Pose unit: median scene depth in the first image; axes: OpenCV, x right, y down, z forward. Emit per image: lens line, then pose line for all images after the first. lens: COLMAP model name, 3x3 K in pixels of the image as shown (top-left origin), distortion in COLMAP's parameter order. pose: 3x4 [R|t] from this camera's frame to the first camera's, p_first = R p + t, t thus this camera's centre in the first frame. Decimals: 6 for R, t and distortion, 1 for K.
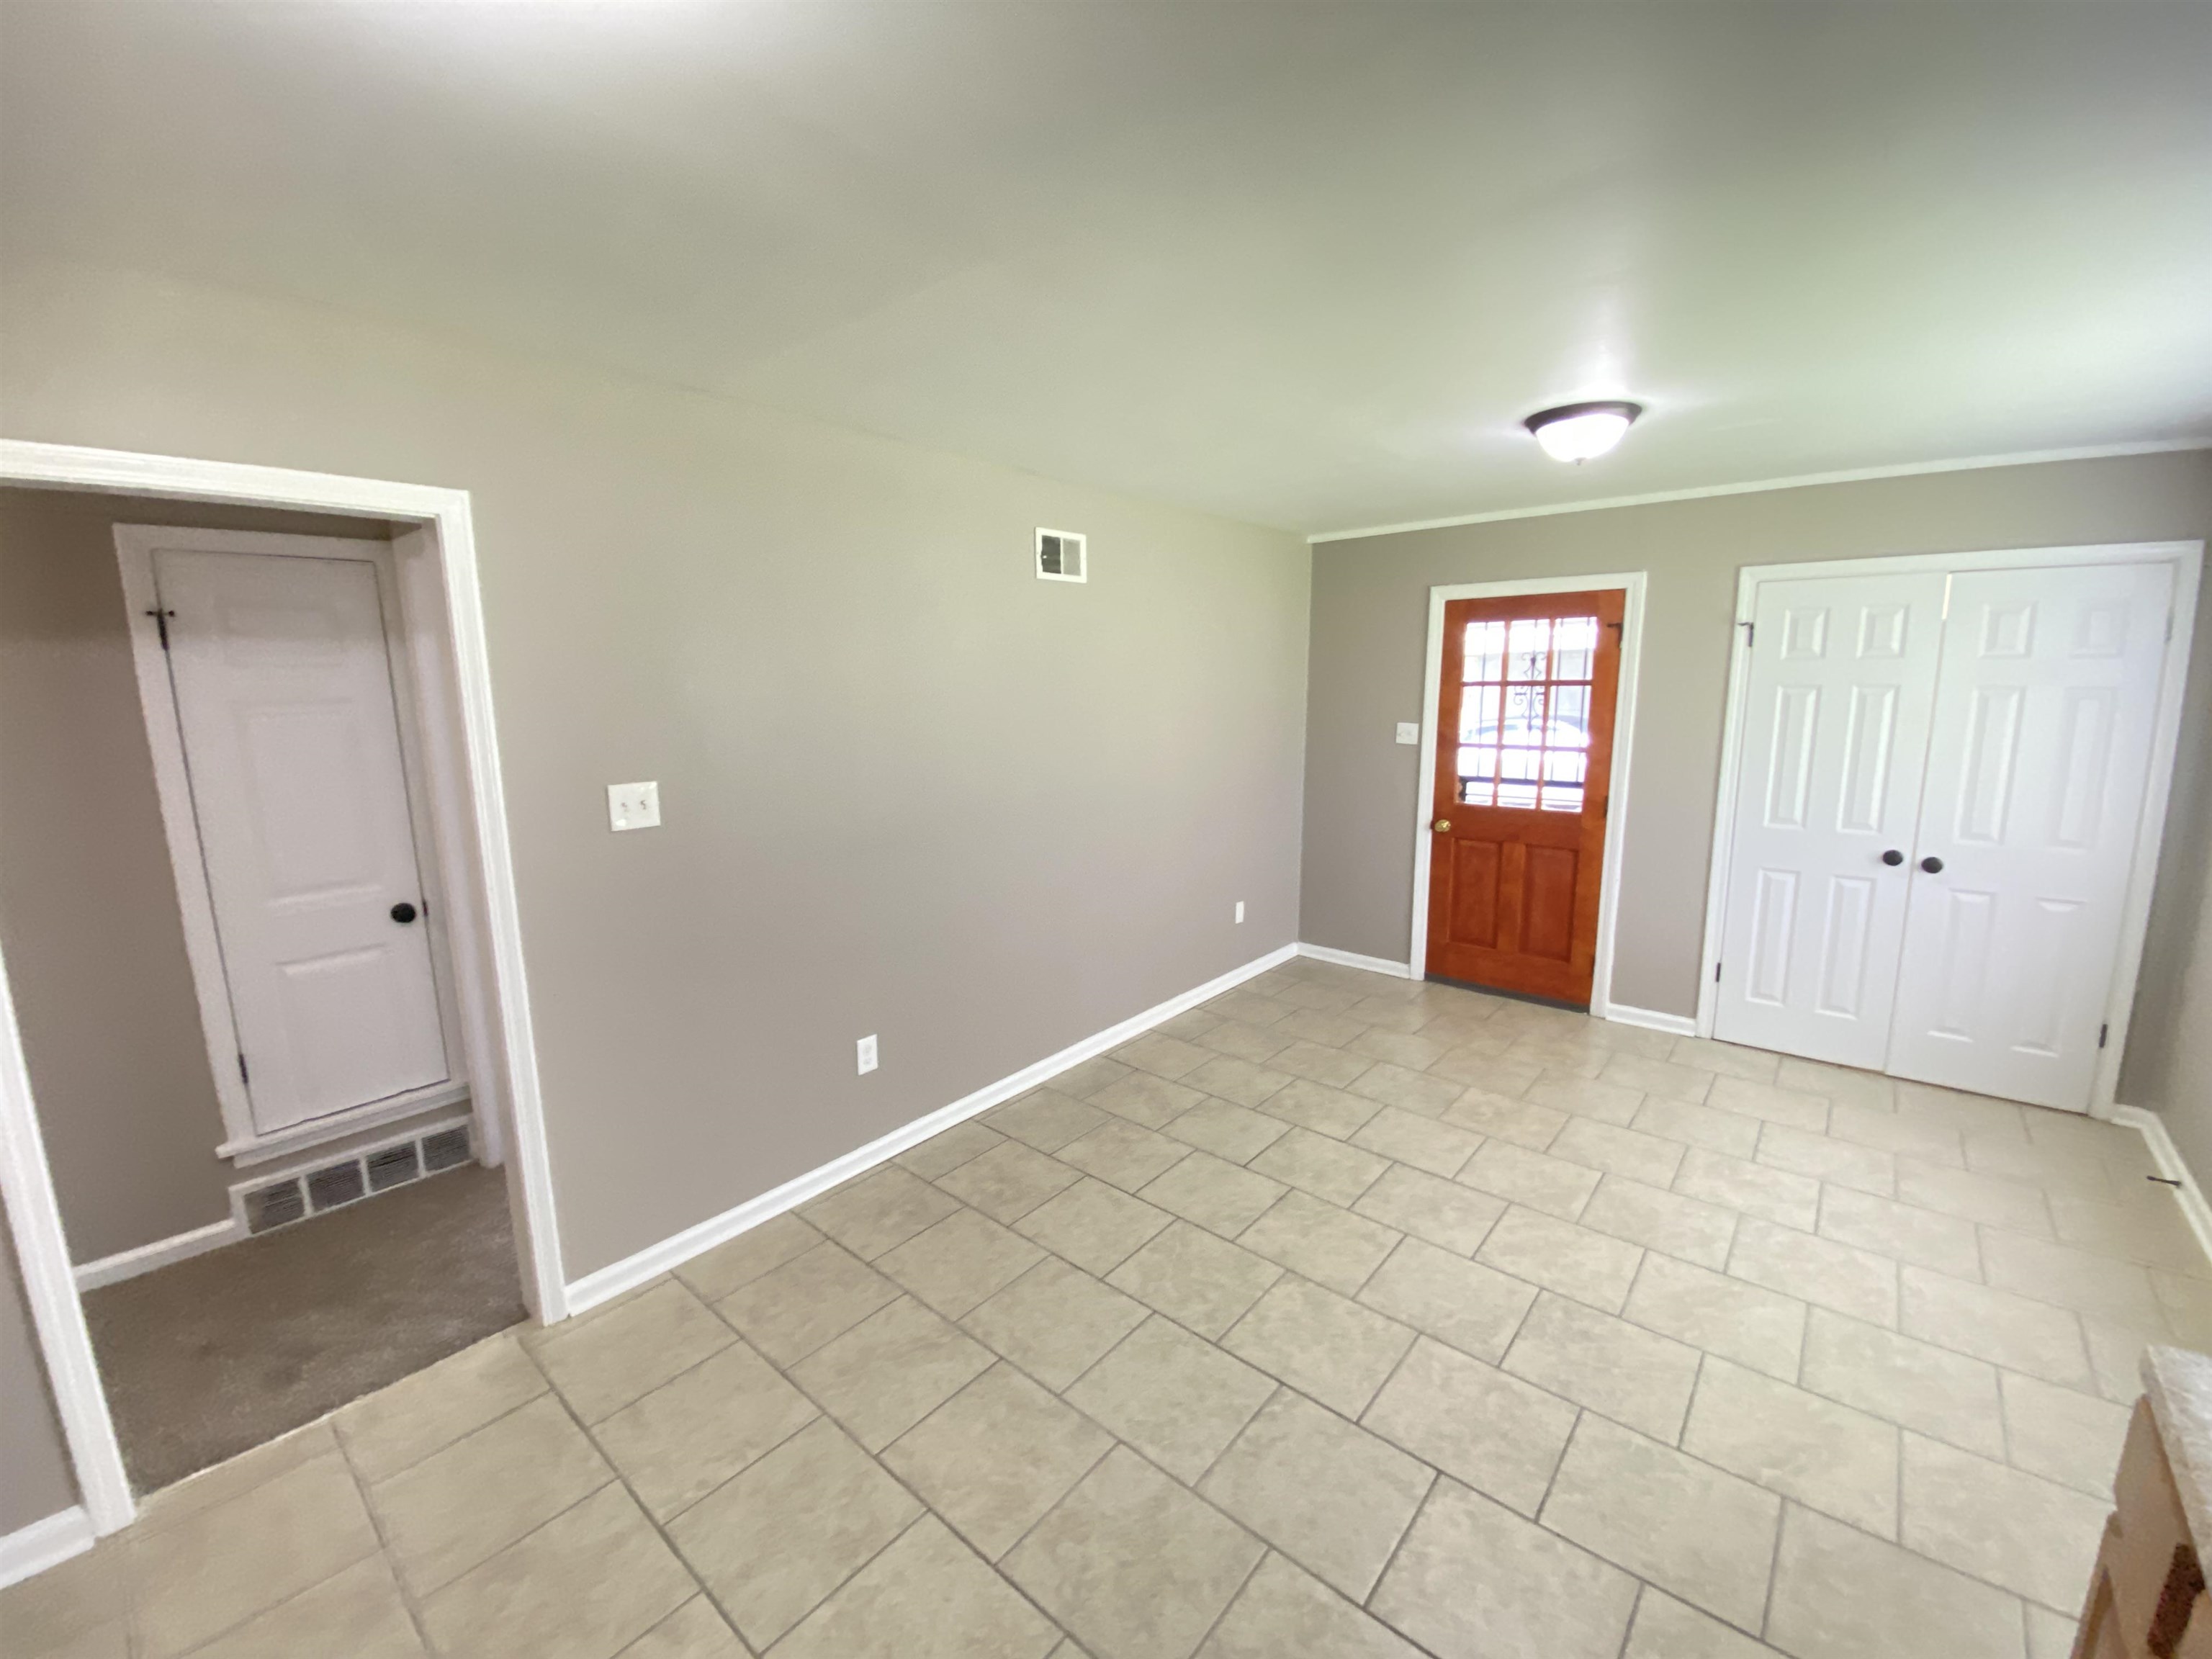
lens RADIAL K [[919.1, 0, 1106.0], [0, 919.1, 829.5], [0, 0, 1]] dist [0.000413, -0.000100]
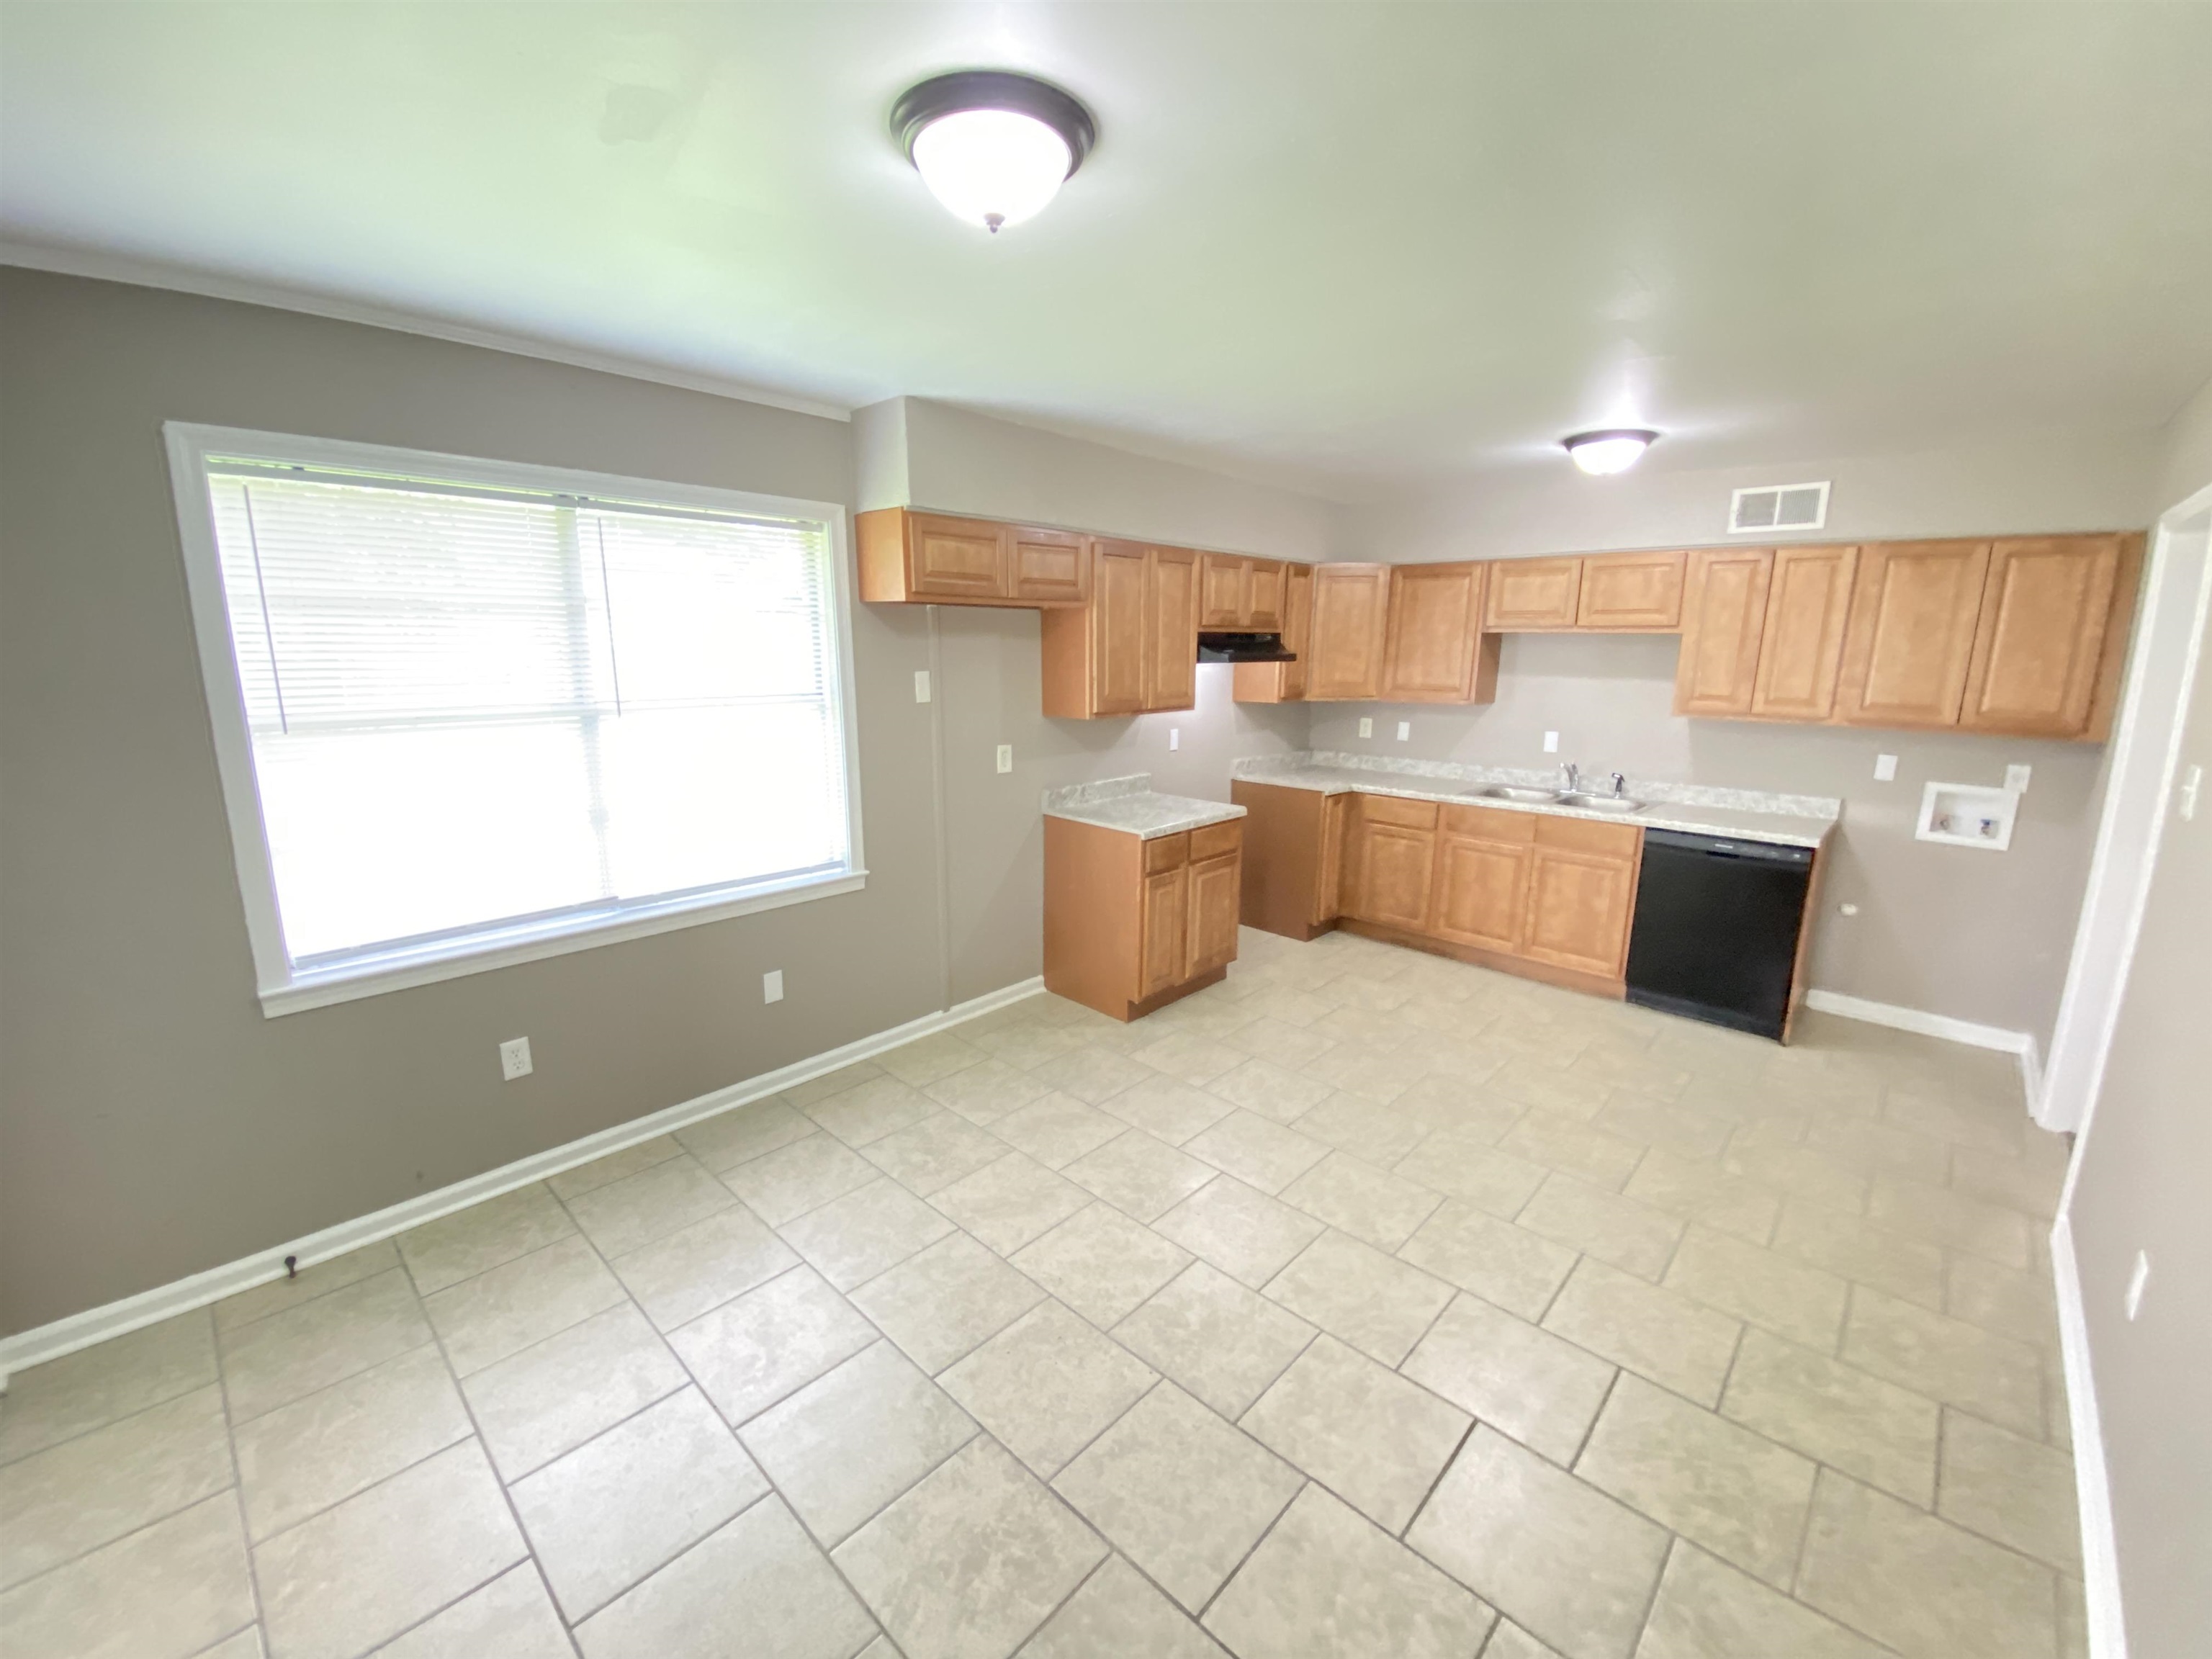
lens RADIAL K [[919.1, 0, 1106.0], [0, 919.1, 829.5], [0, 0, 1]] dist [0.000413, -0.000100]
pose [[-0.998881, -0.016970, 0.044146, 0.458035], [0.000791, 0.927287, 0.374351, -0.297891], [-0.047289, 0.373967, -0.926236, 1.716548]]
